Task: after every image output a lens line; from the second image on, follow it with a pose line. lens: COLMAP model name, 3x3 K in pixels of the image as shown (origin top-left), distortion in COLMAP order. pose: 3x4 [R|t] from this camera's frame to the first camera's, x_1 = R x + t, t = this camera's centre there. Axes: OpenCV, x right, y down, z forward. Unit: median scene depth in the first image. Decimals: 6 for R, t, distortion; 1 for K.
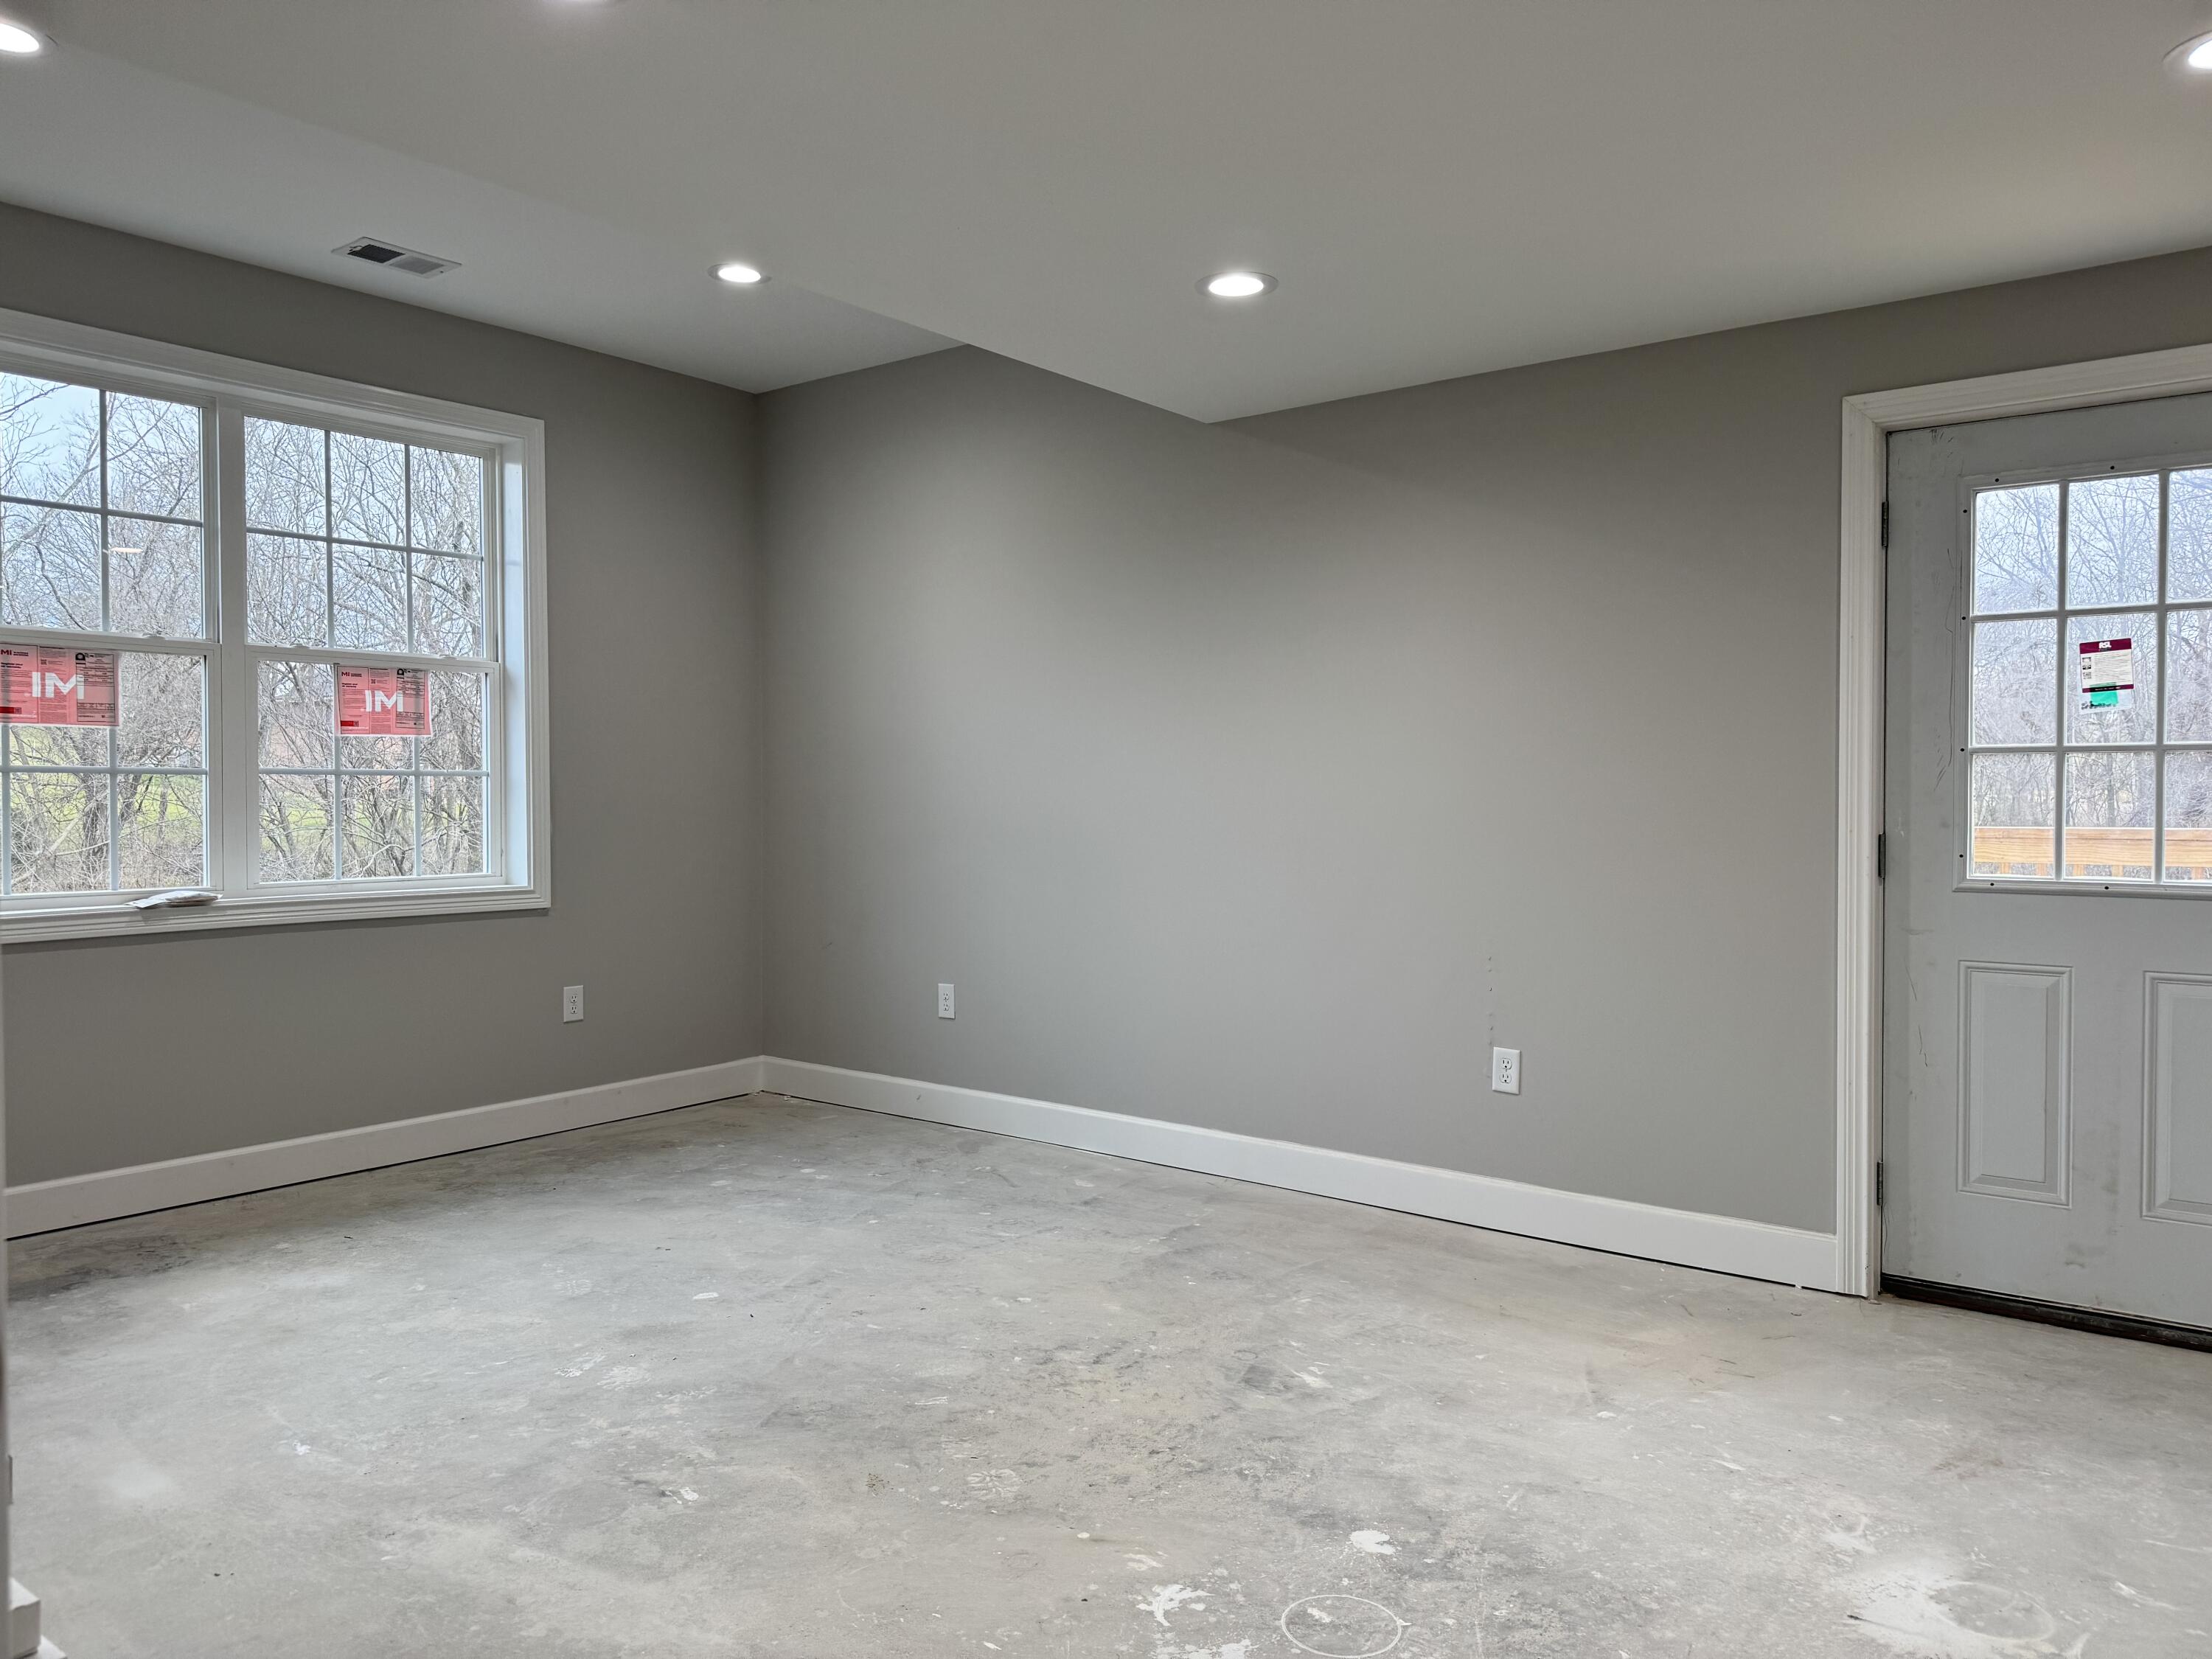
lens RADIAL K [[1564.1, 0, 1098.7], [0, 1564.1, 835.0], [0, 0, 1]] dist [0.093352, -0.104854]
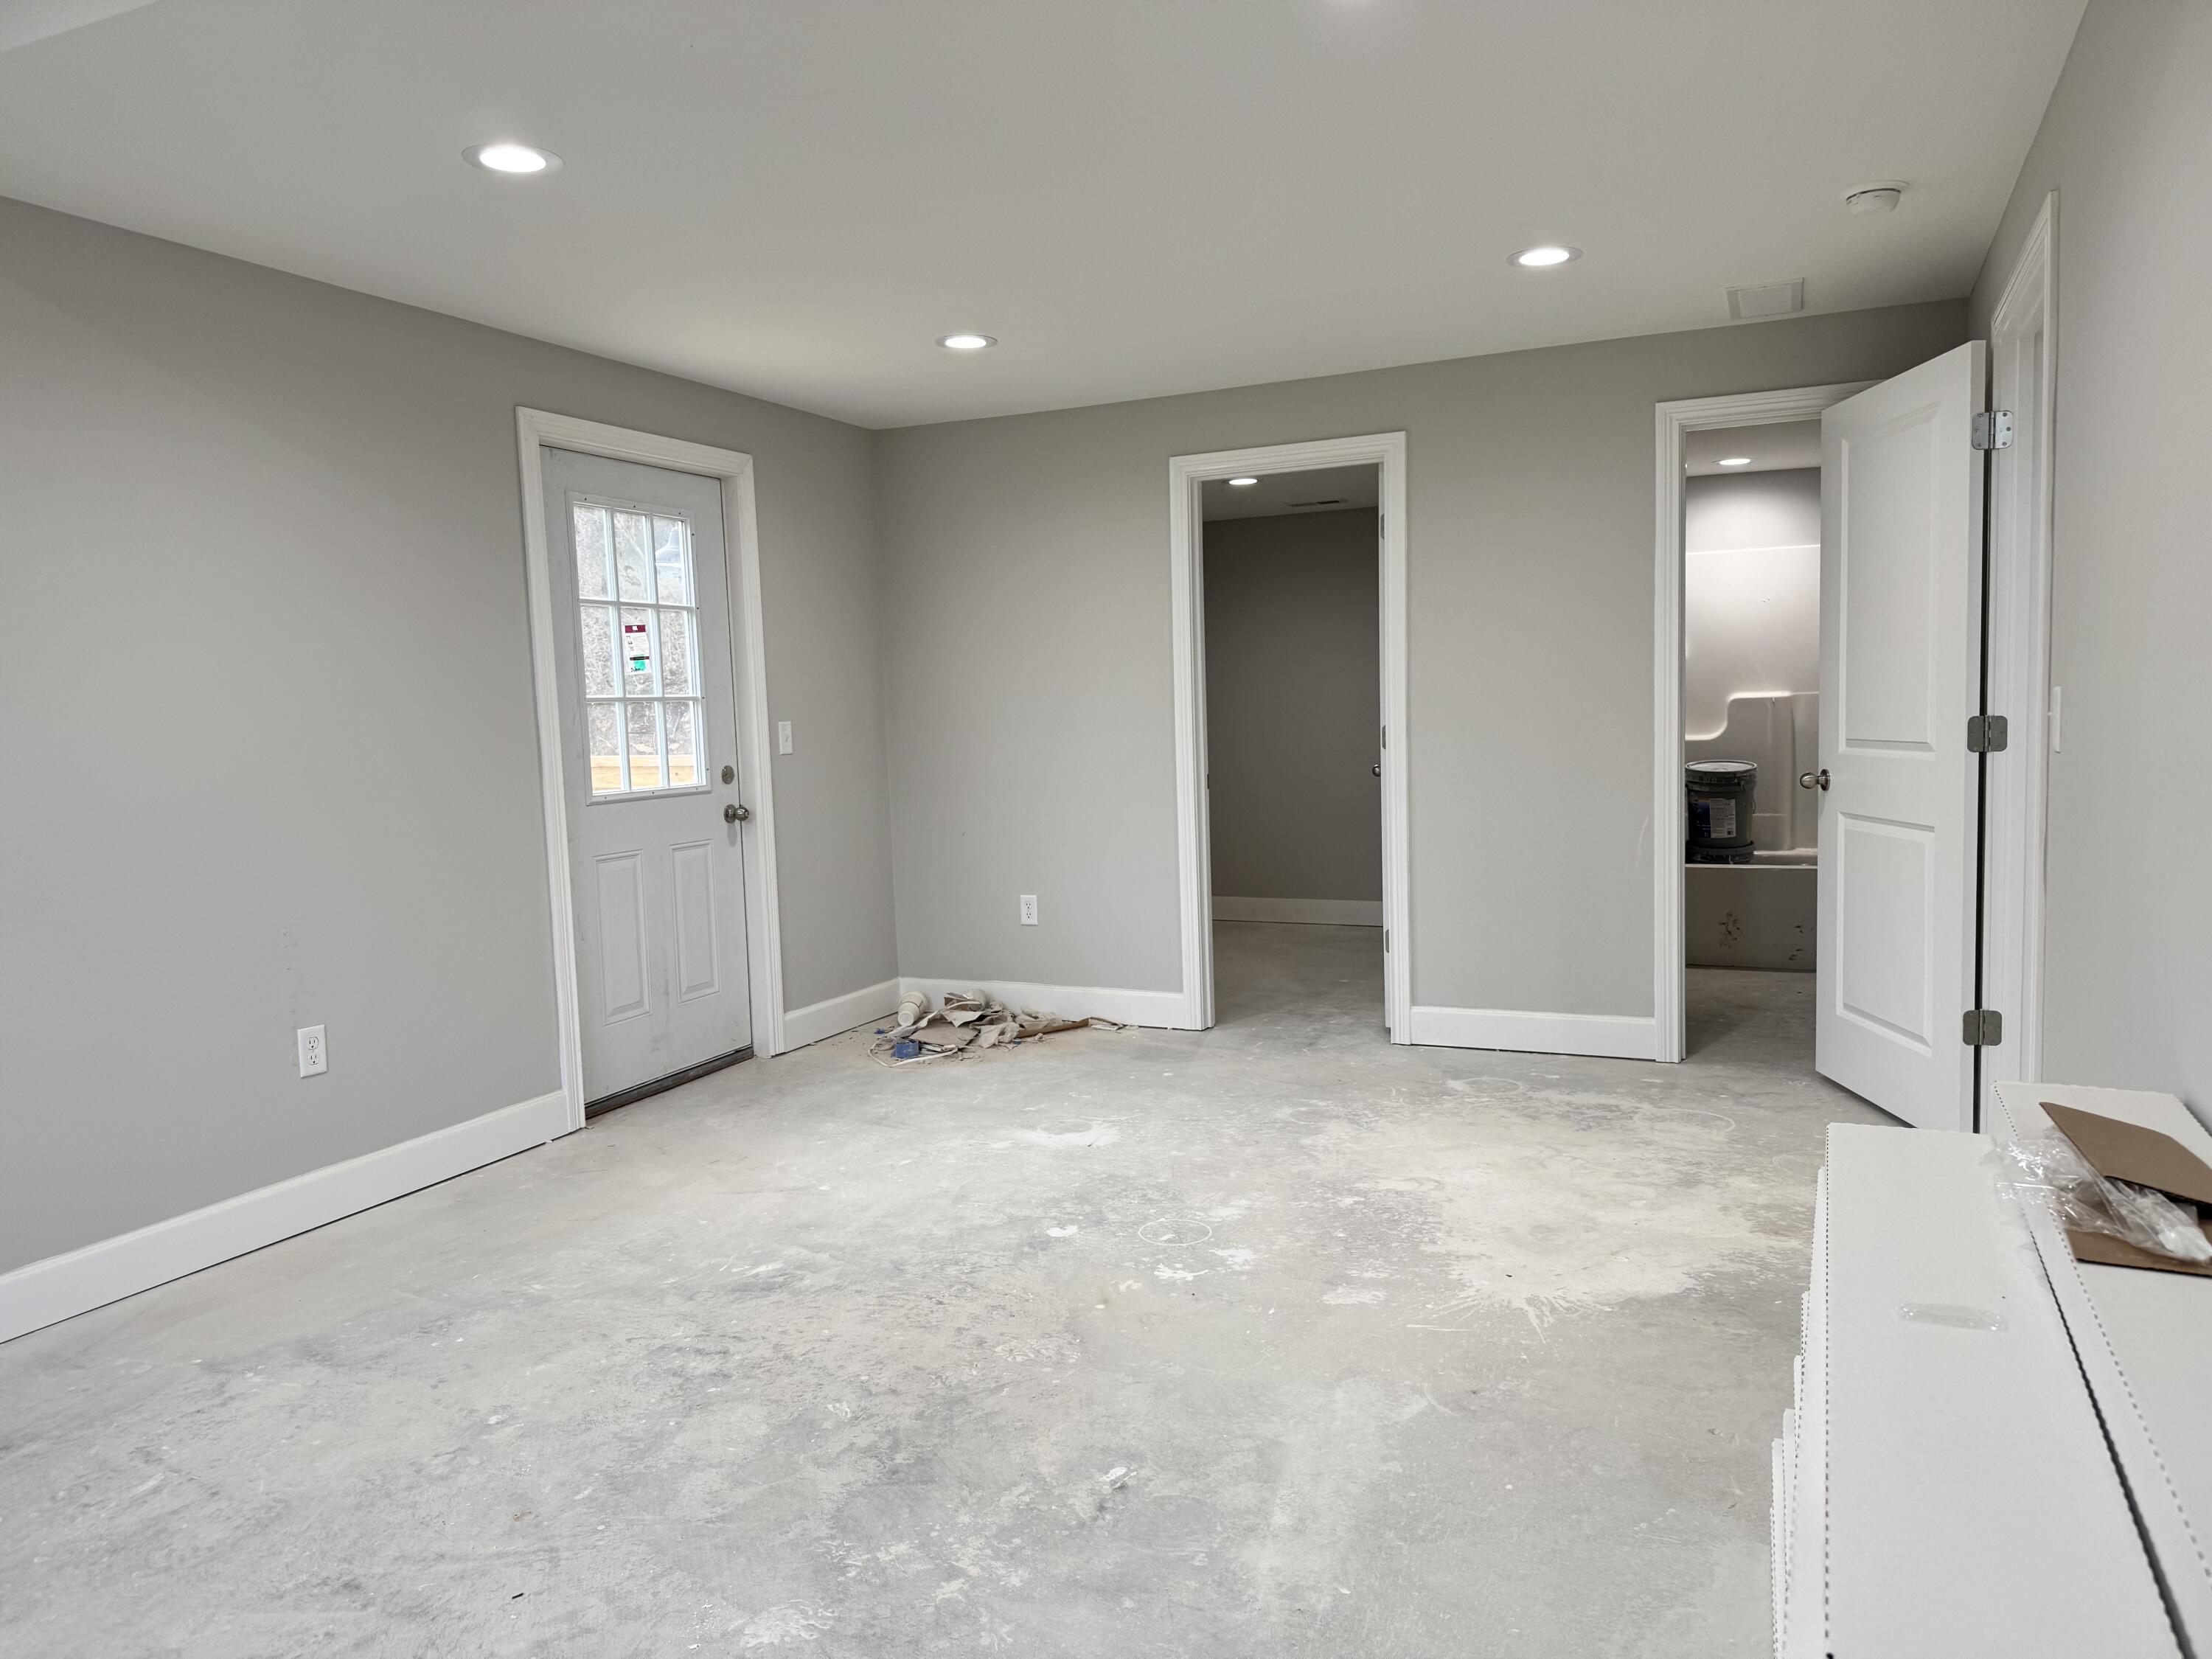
lens RADIAL K [[1564.1, 0, 1098.7], [0, 1564.1, 835.0], [0, 0, 1]] dist [0.093352, -0.104854]
pose [[-0.249790, -0.068478, 0.965876, -0.968626], [0.063328, 0.994205, 0.086864, -0.031418], [-0.966227, 0.082865, -0.244006, 1.038672]]
